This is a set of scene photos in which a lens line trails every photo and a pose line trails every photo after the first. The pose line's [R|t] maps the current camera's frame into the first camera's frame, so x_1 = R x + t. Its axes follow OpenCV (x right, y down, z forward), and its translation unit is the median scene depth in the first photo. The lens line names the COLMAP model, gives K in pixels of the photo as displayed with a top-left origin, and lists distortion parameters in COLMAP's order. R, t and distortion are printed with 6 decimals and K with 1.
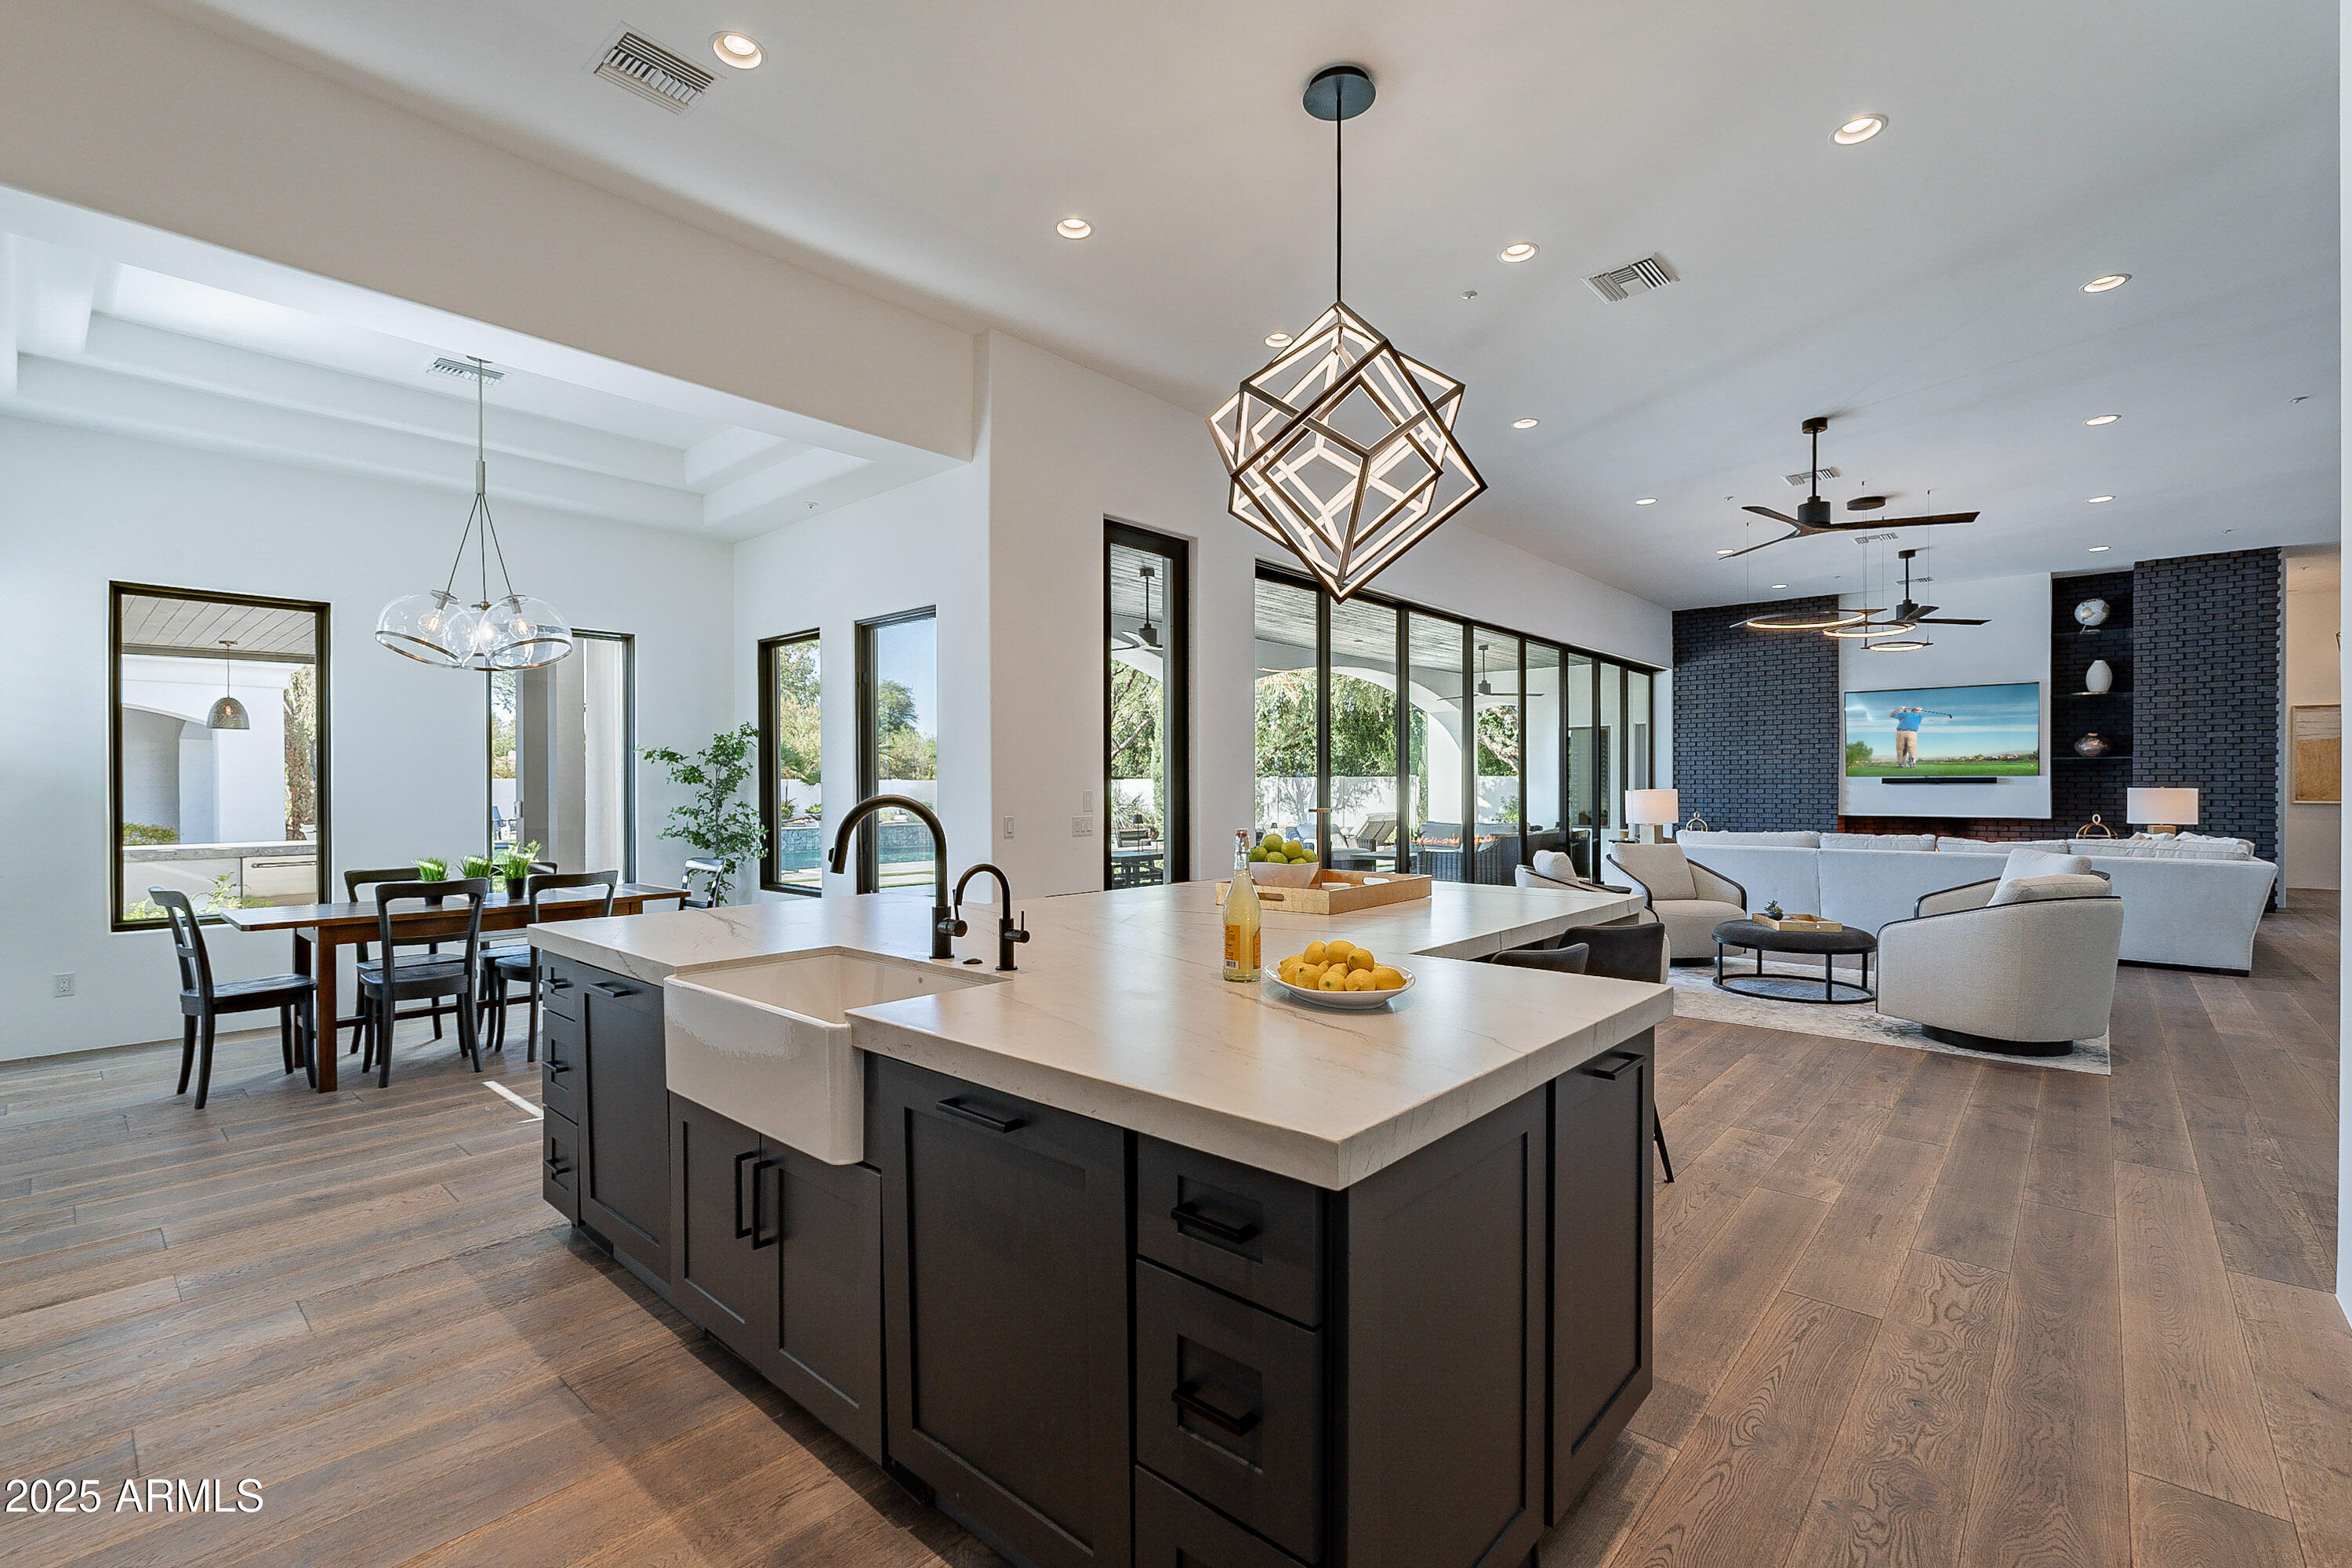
lens RADIAL K [[1032.0, 0, 1171.2], [0, 1032.0, 782.4], [0, 0, 1]] dist [-0.004905, 0.001063]
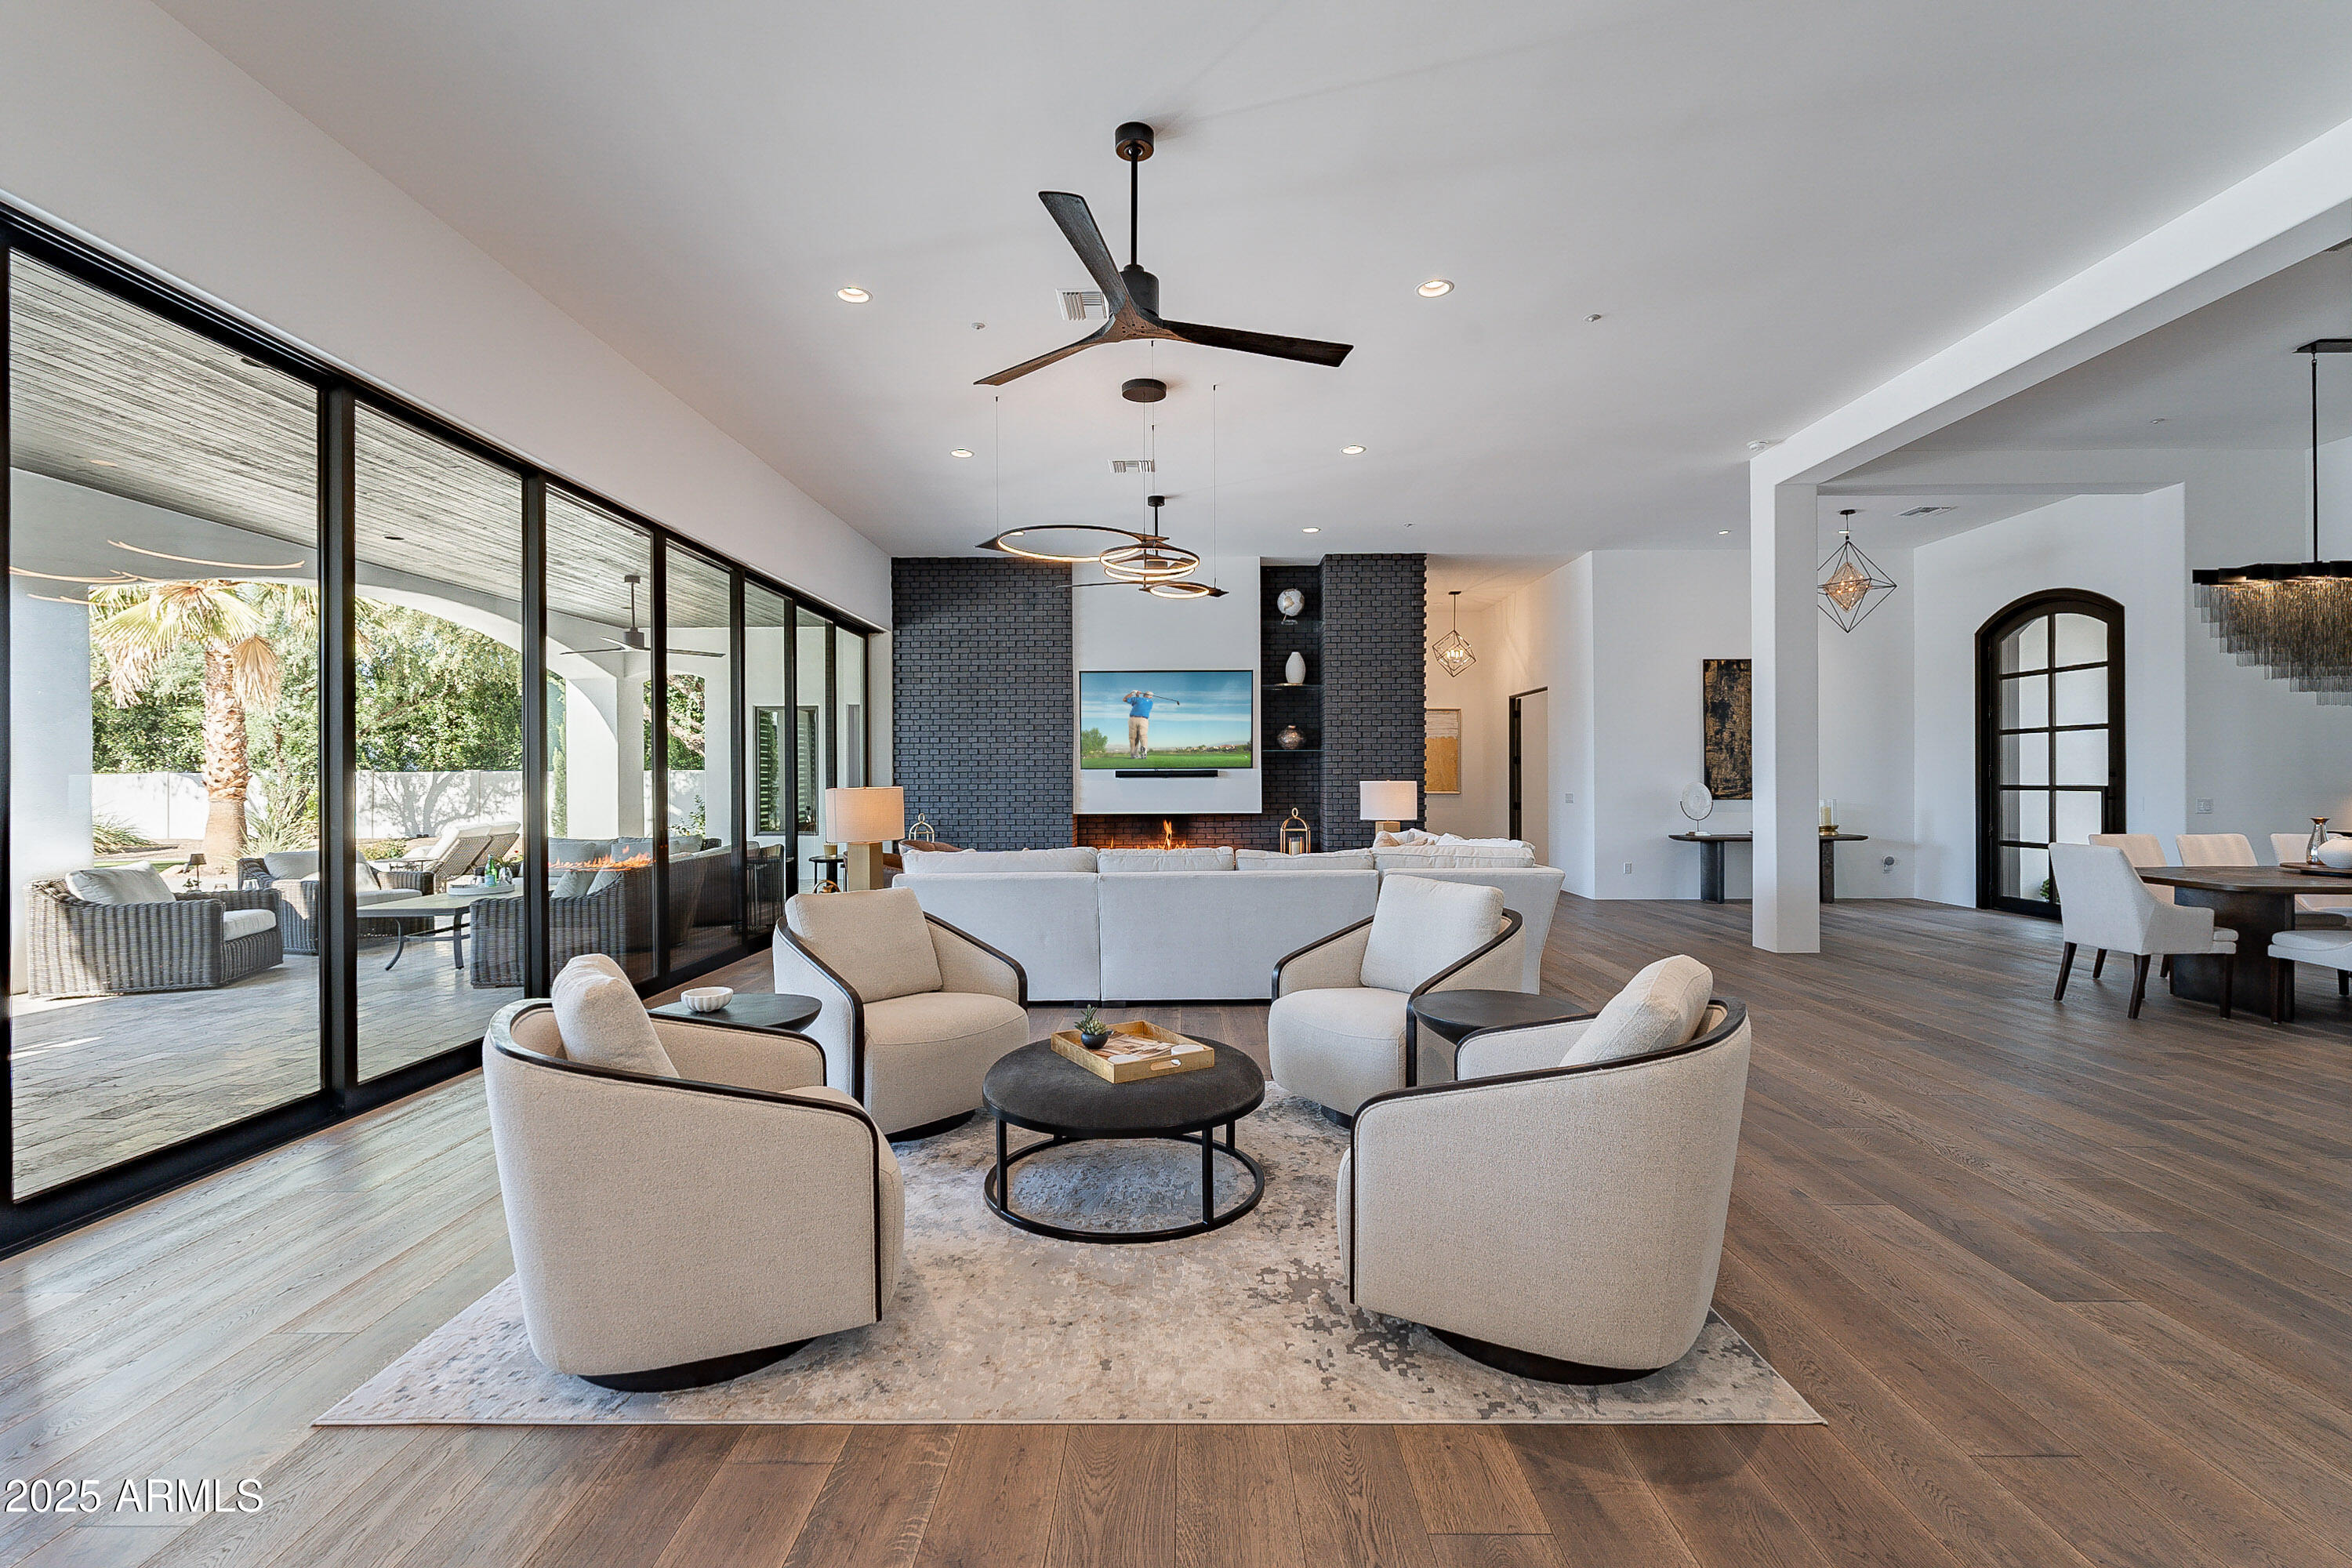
lens RADIAL K [[1032.0, 0, 1173.0], [0, 1032.0, 775.8], [0, 0, 1]] dist [-0.004905, 0.001063]
pose [[0.749705, -0.002106, 0.661769, 0.156318], [0.003806, 0.999992, -0.001130, 0.000855], [-0.661762, 0.003366, 0.749707, 0.331936]]
